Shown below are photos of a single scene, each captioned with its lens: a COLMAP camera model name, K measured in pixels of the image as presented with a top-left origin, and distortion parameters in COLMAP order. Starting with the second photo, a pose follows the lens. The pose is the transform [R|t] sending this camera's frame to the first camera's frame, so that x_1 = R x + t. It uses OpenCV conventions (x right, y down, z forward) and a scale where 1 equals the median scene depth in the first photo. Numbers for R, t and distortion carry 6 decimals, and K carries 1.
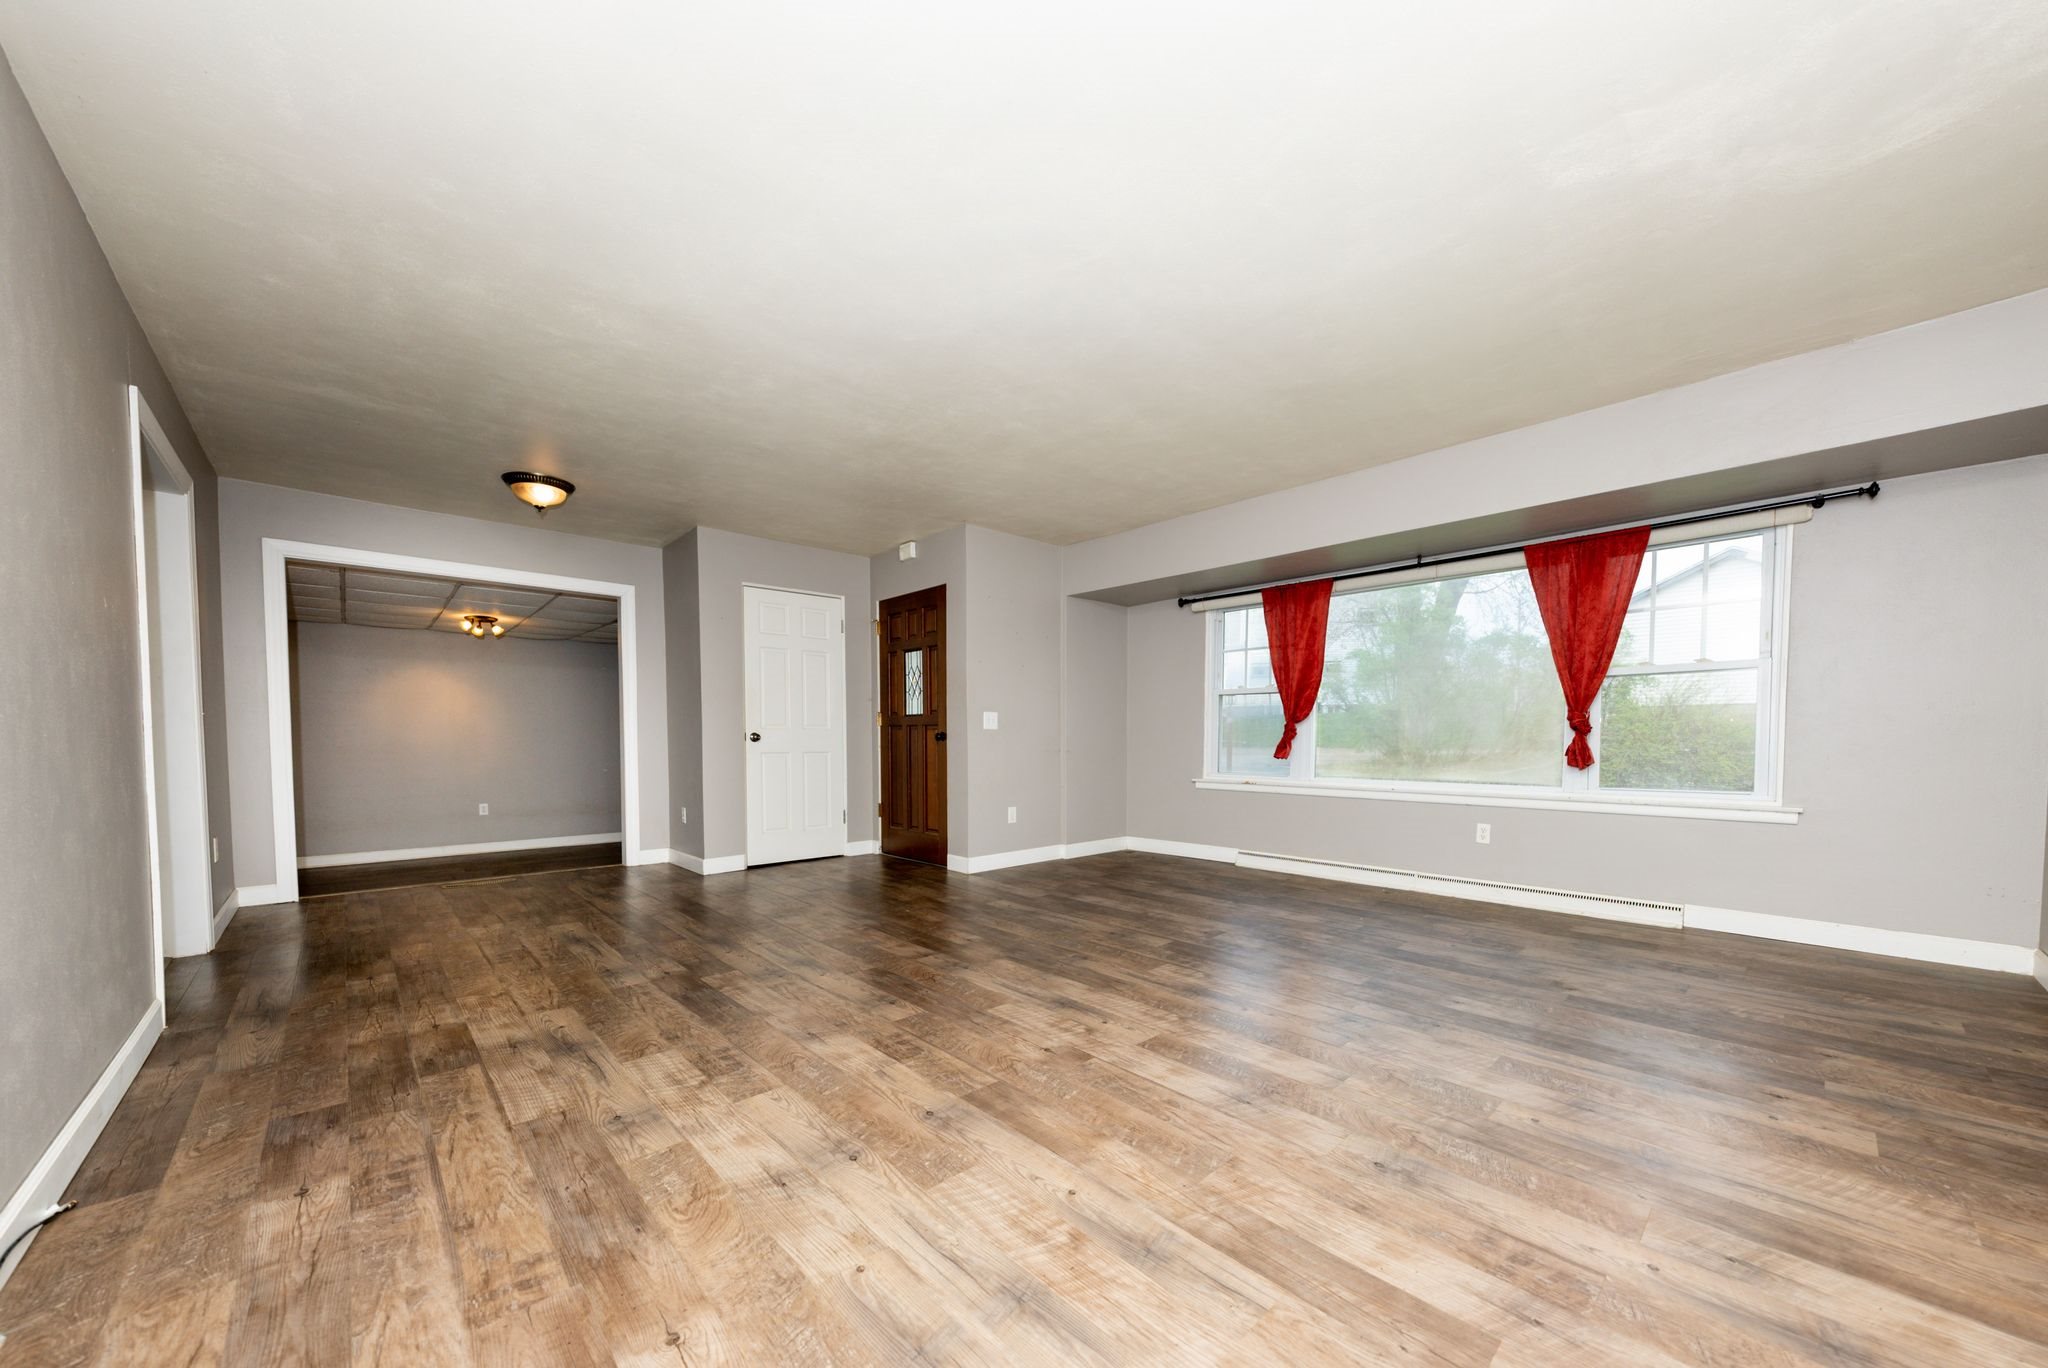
lens RADIAL K [[730.8, 0, 1016.9], [0, 730.8, 765.2], [0, 0, 1]] dist [0.000169, 0.000541]
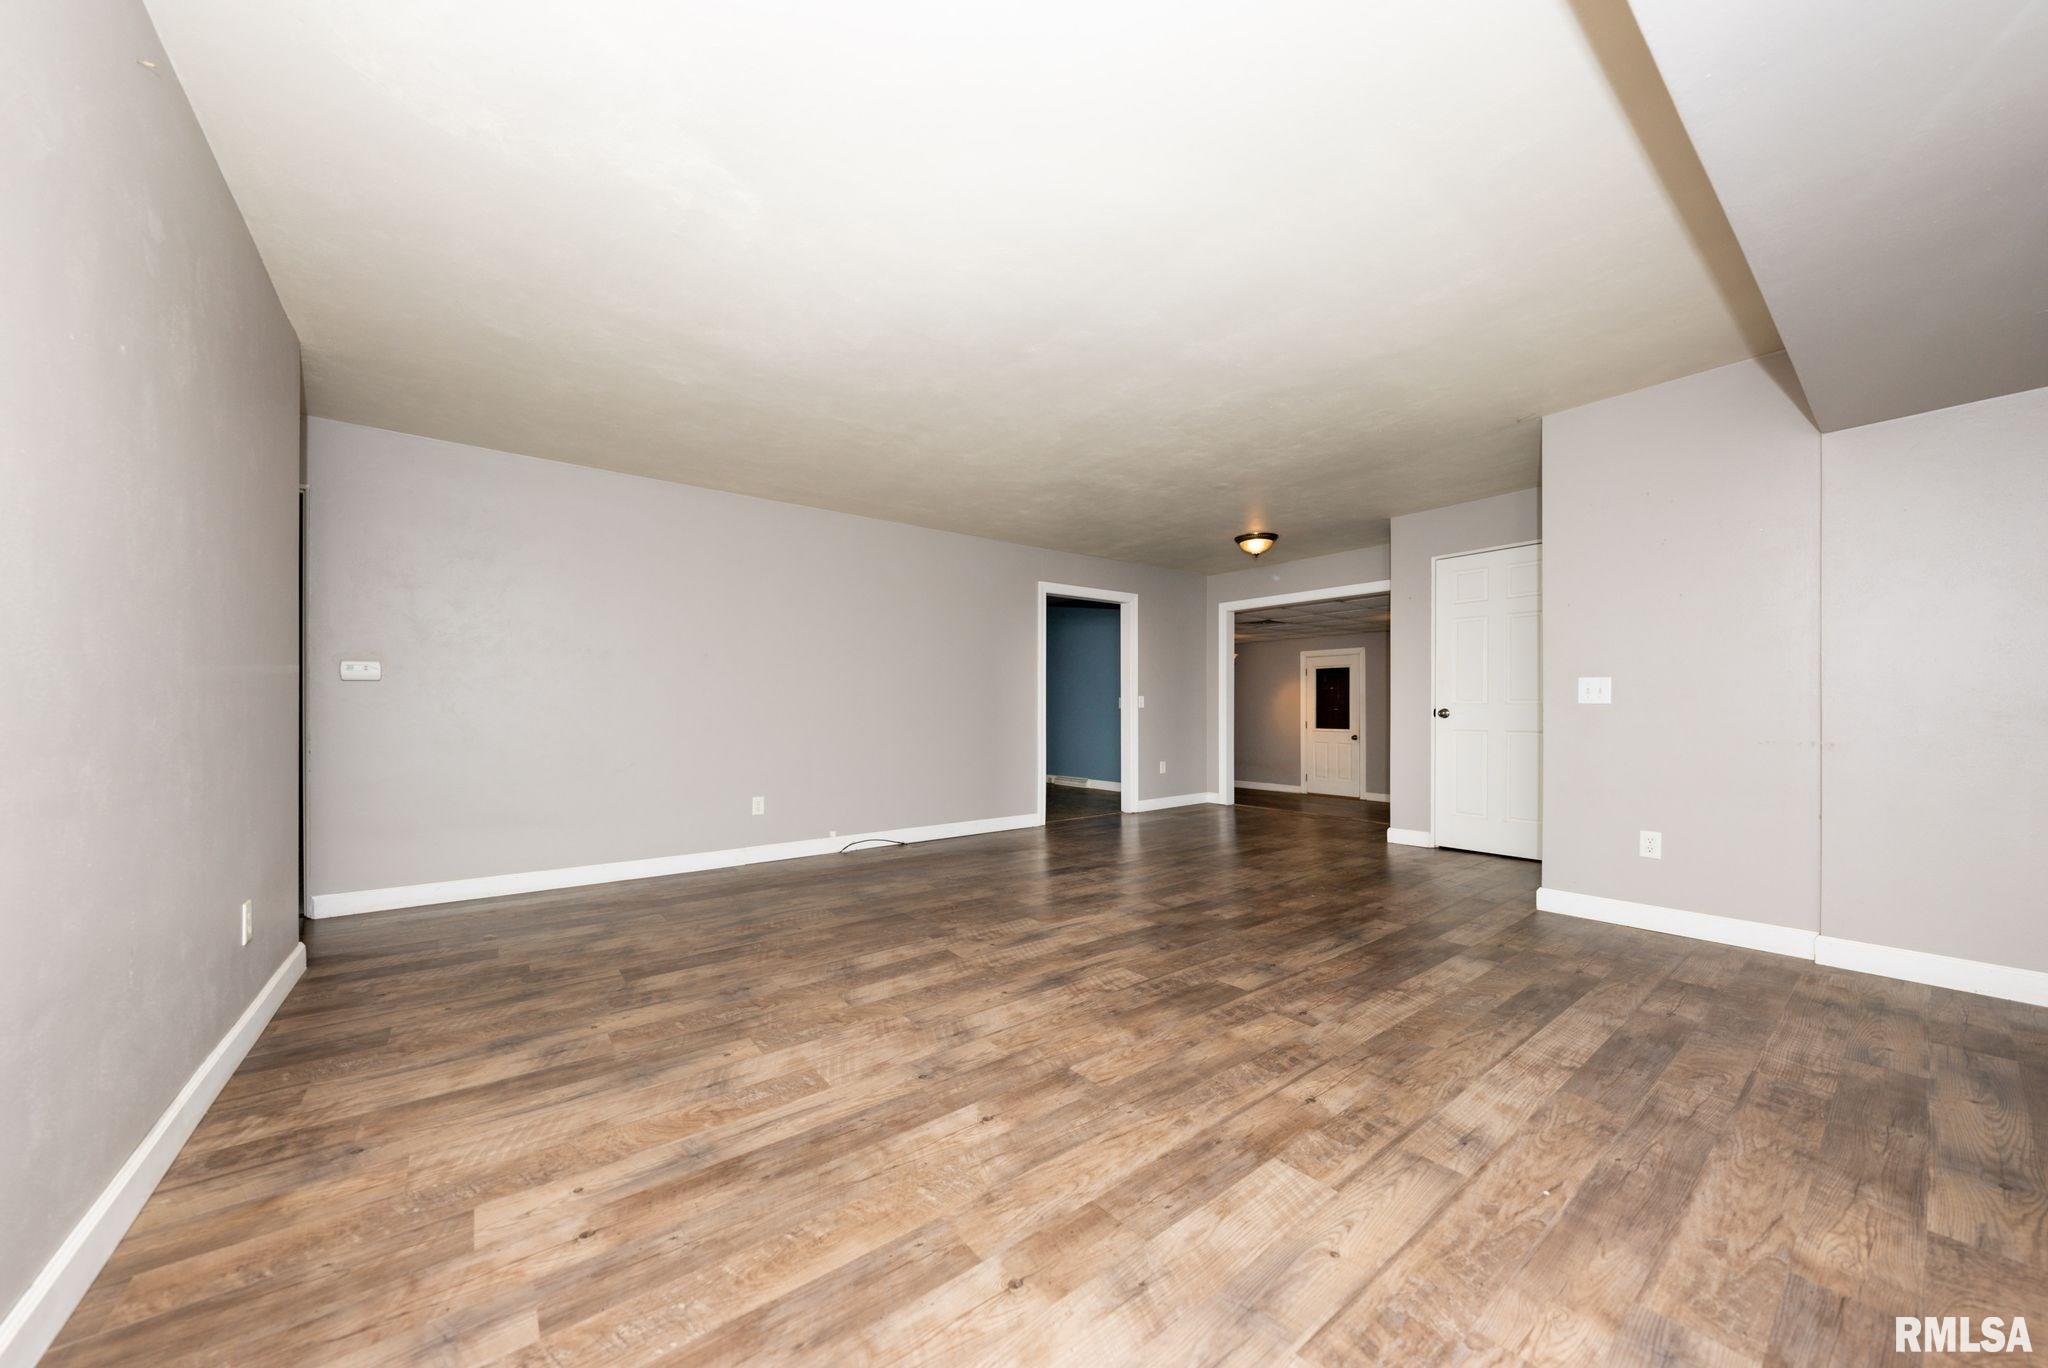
lens RADIAL K [[697.2, 0, 1024.0], [0, 697.2, 684.0], [0, 0, 1]] dist [-0.000154, 0.001434]
pose [[-0.076208, -0.034527, -0.996494, 1.247879], [-0.037617, 0.998788, -0.031730, -0.054540], [0.996382, 0.035067, -0.077414, 1.069082]]
